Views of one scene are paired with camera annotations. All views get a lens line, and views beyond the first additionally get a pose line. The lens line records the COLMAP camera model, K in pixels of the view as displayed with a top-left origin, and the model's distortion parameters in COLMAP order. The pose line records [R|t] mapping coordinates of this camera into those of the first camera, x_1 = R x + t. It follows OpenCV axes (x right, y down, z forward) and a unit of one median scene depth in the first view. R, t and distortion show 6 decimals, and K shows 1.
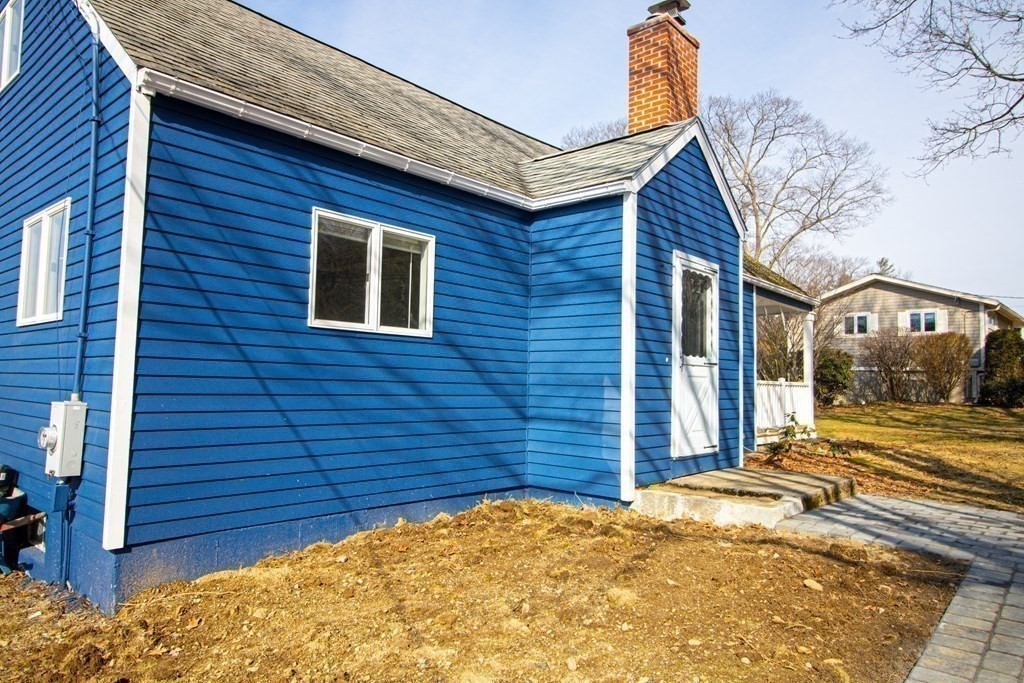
lens RADIAL K [[669.9, 0, 511.9], [0, 669.9, 341.0], [0, 0, 1]] dist [0.027572, 0.000816]
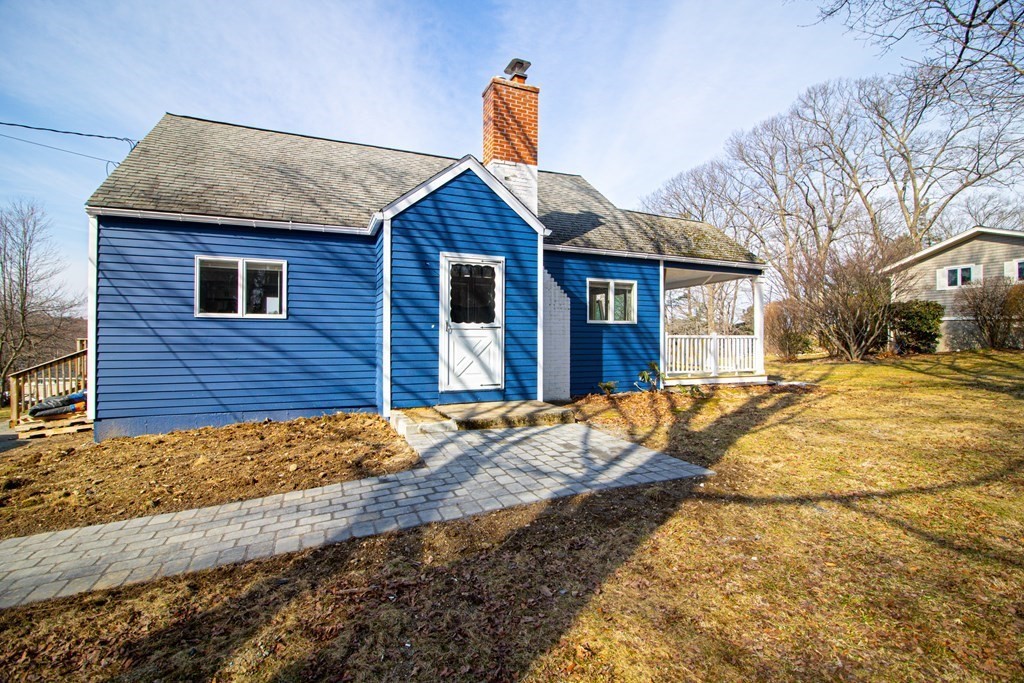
lens RADIAL K [[476.9, 0, 513.0], [0, 476.9, 337.9], [0, 0, 1]] dist [-0.011346, -0.000962]
pose [[0.898808, -0.015774, -0.438058, 0.873005], [0.043911, 0.997565, 0.054175, 0.003522], [0.436137, -0.067929, 0.897313, 0.121607]]
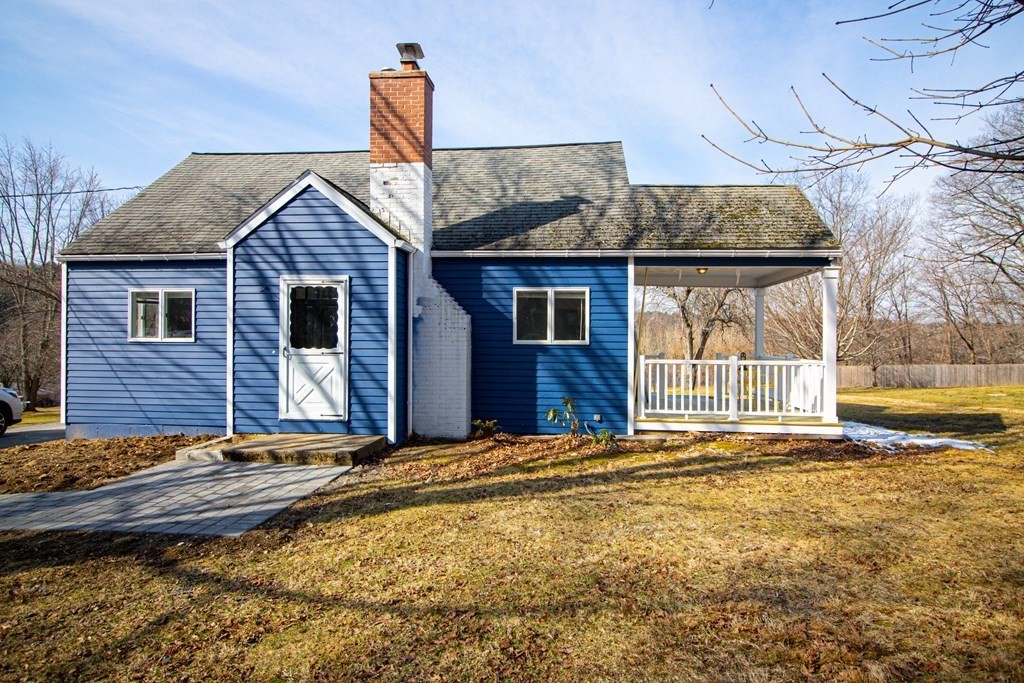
lens RADIAL K [[601.1, 0, 515.8], [0, 601.1, 338.2], [0, 0, 1]] dist [-0.006230, 0.001099]
pose [[0.579529, -0.013279, -0.814843, 1.635257], [0.060414, 0.997816, 0.026706, -0.005935], [0.812709, -0.064705, 0.579066, 0.683307]]
